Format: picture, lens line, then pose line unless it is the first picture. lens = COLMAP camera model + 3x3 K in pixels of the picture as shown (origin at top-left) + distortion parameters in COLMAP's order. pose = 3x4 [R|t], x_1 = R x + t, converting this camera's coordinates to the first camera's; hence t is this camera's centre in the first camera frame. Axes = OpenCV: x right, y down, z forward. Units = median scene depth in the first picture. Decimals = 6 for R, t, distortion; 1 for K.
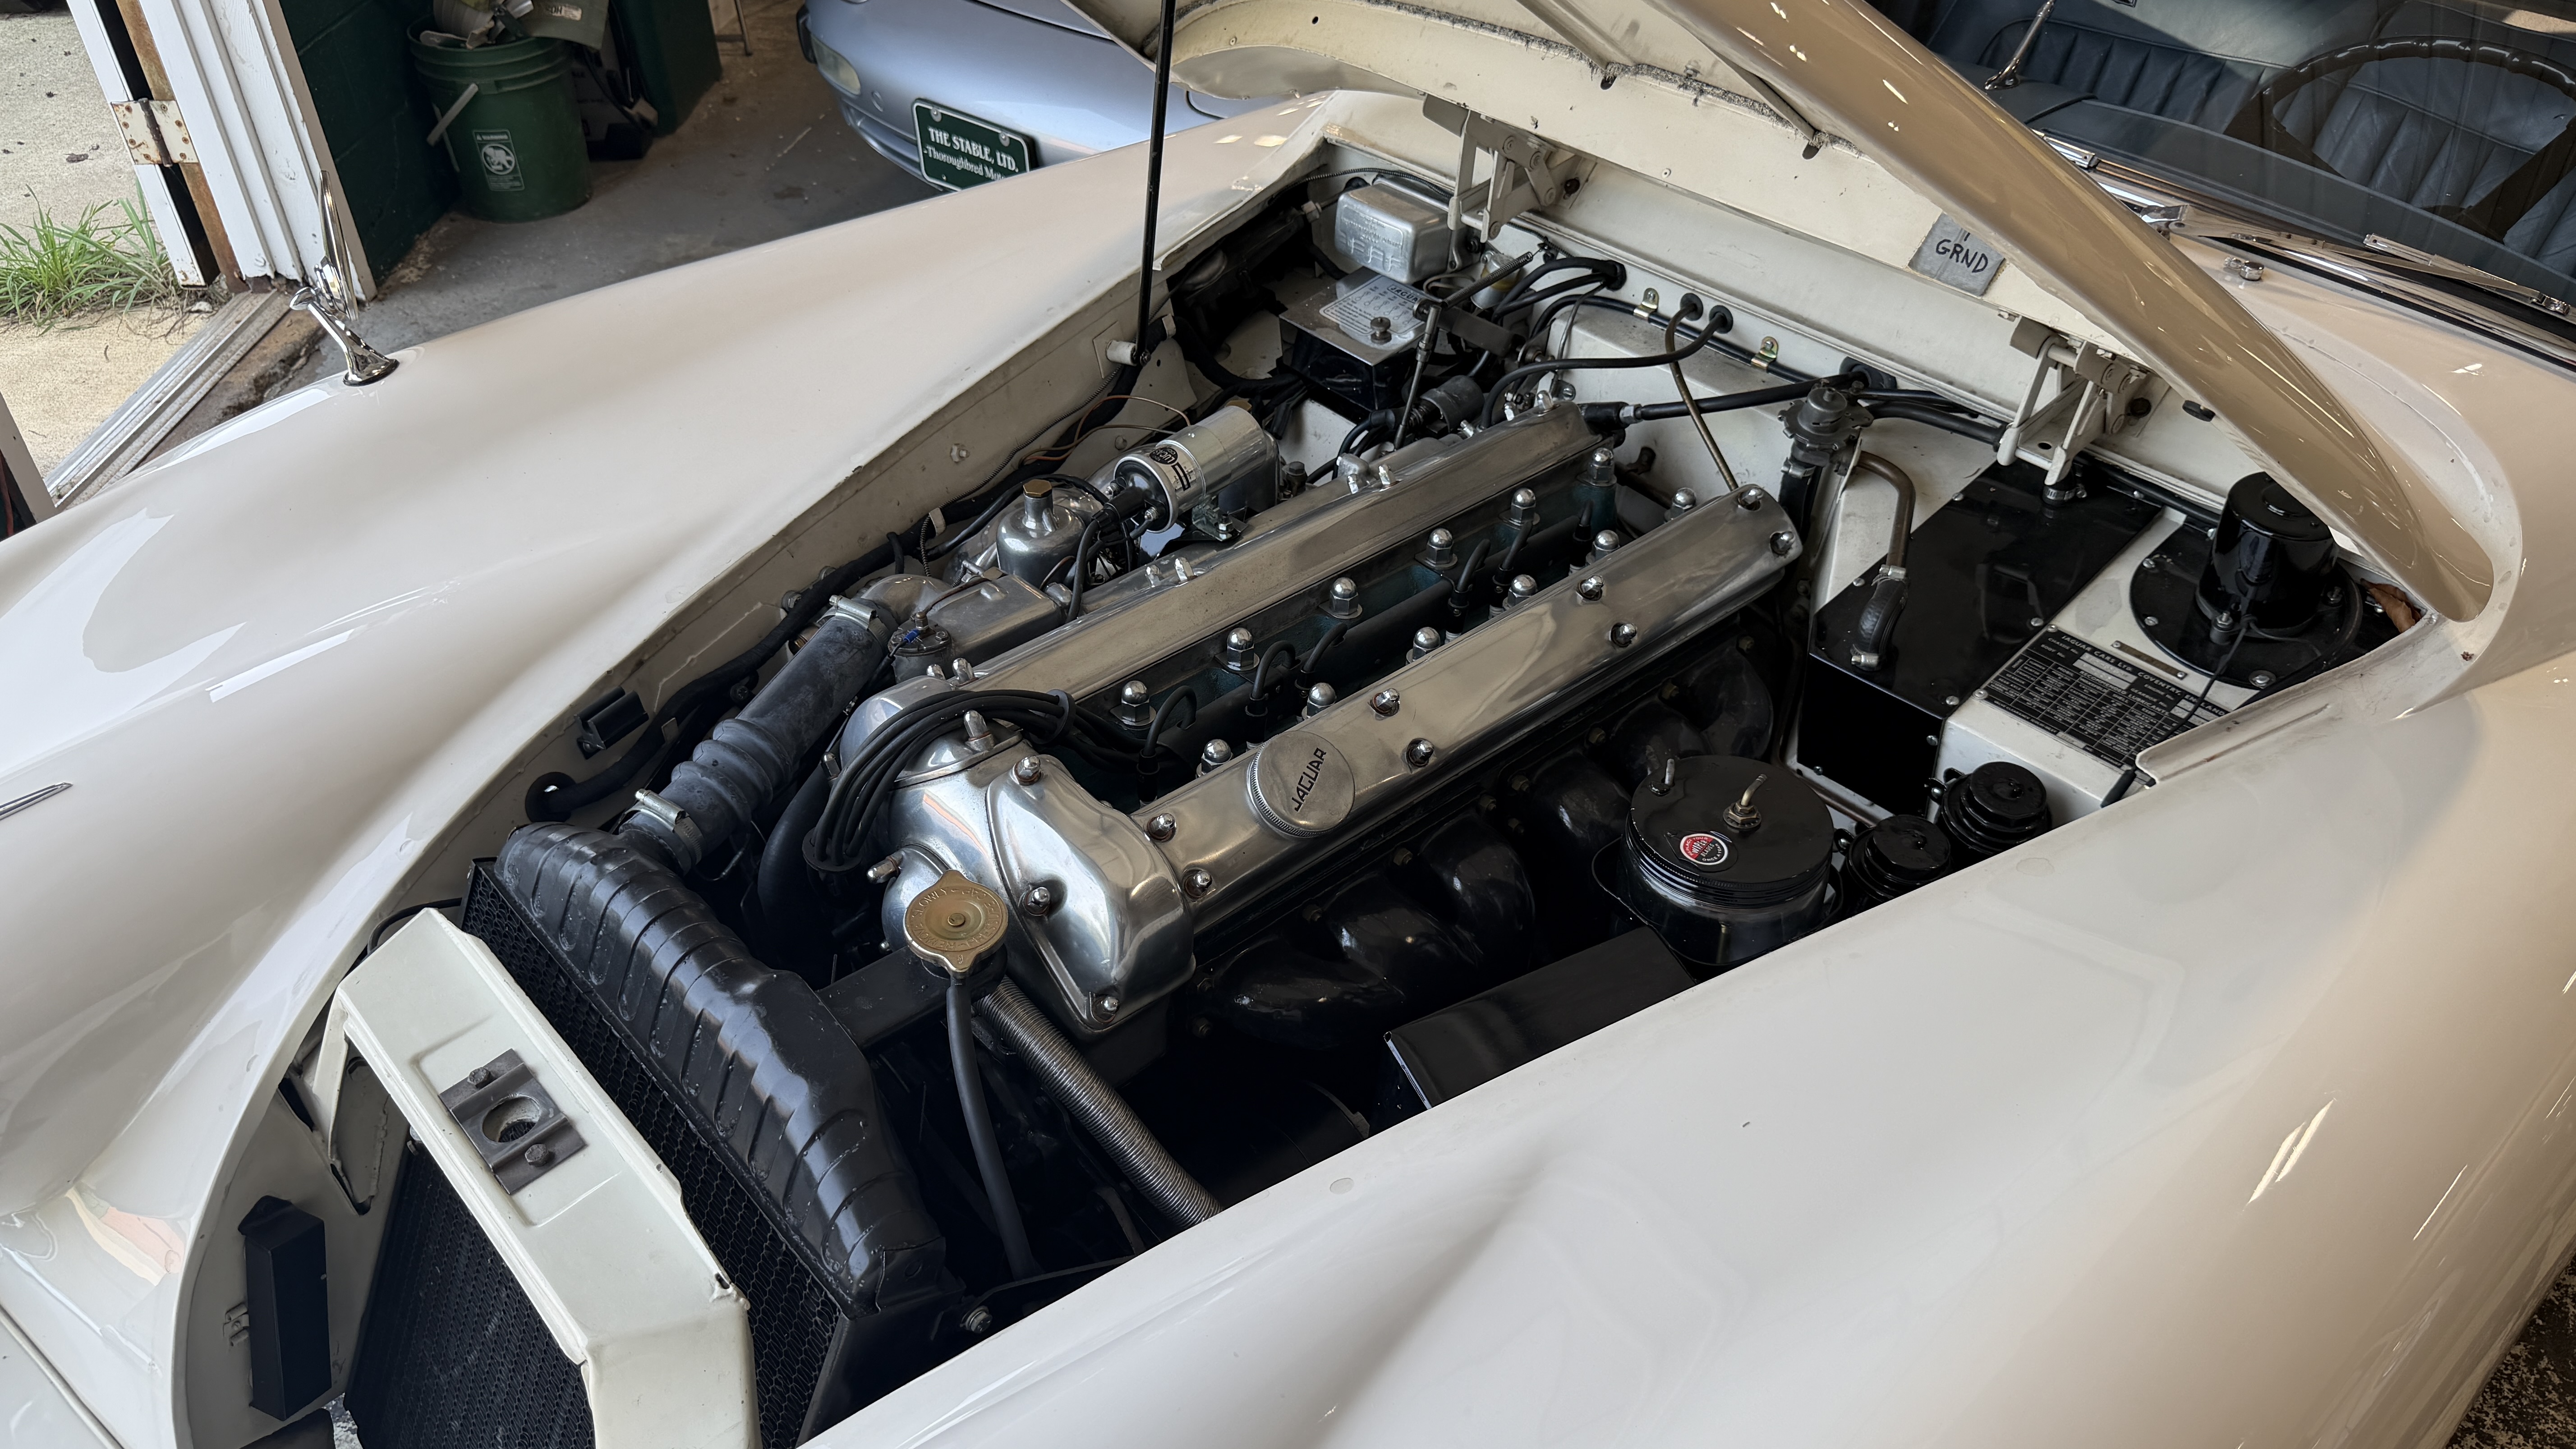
lens RADIAL K [[1800.4, 0, 1288.0], [0, 1800.4, 724.5], [0, 0, 1]] dist [0.041597, 0.000332]
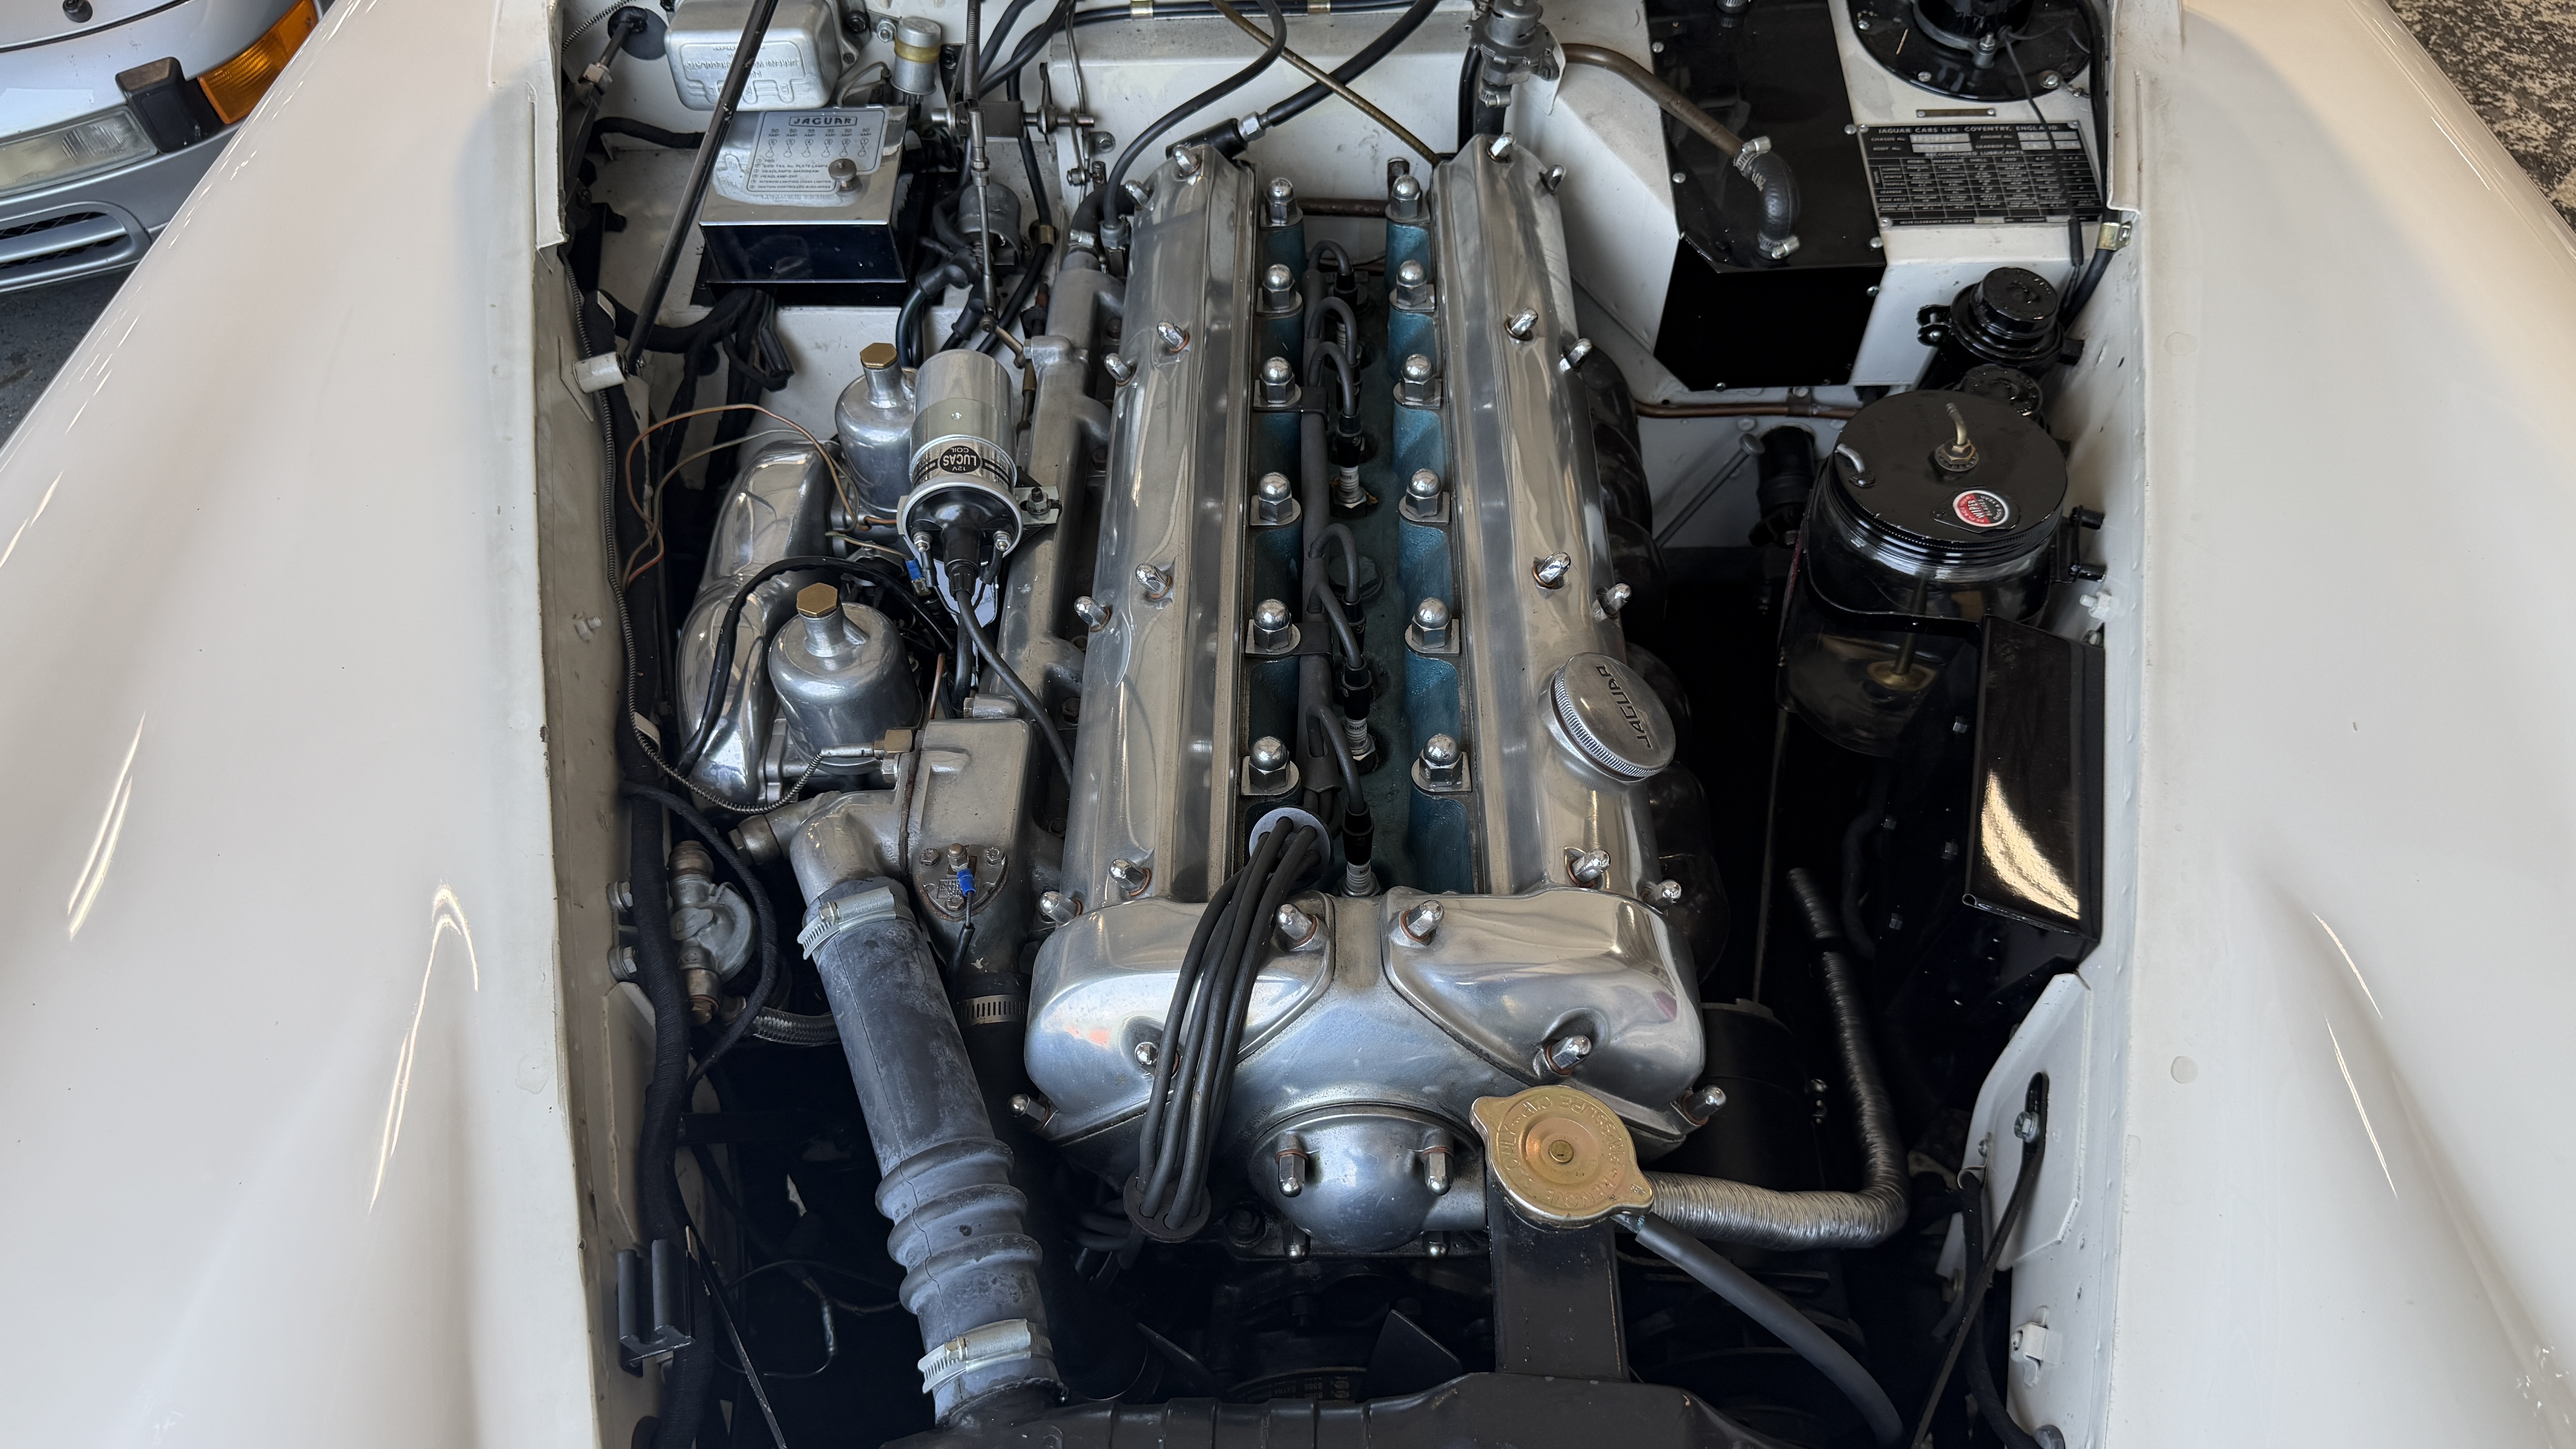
lens RADIAL K [[1800.4, 0, 1288.0], [0, 1800.4, 724.5], [0, 0, 1]] dist [0.041597, 0.000332]
pose [[0.674593, -0.580580, 0.455907, -0.399170], [0.483764, 0.814194, 0.321032, -0.252971], [-0.557581, 0.003985, 0.830113, 0.389012]]
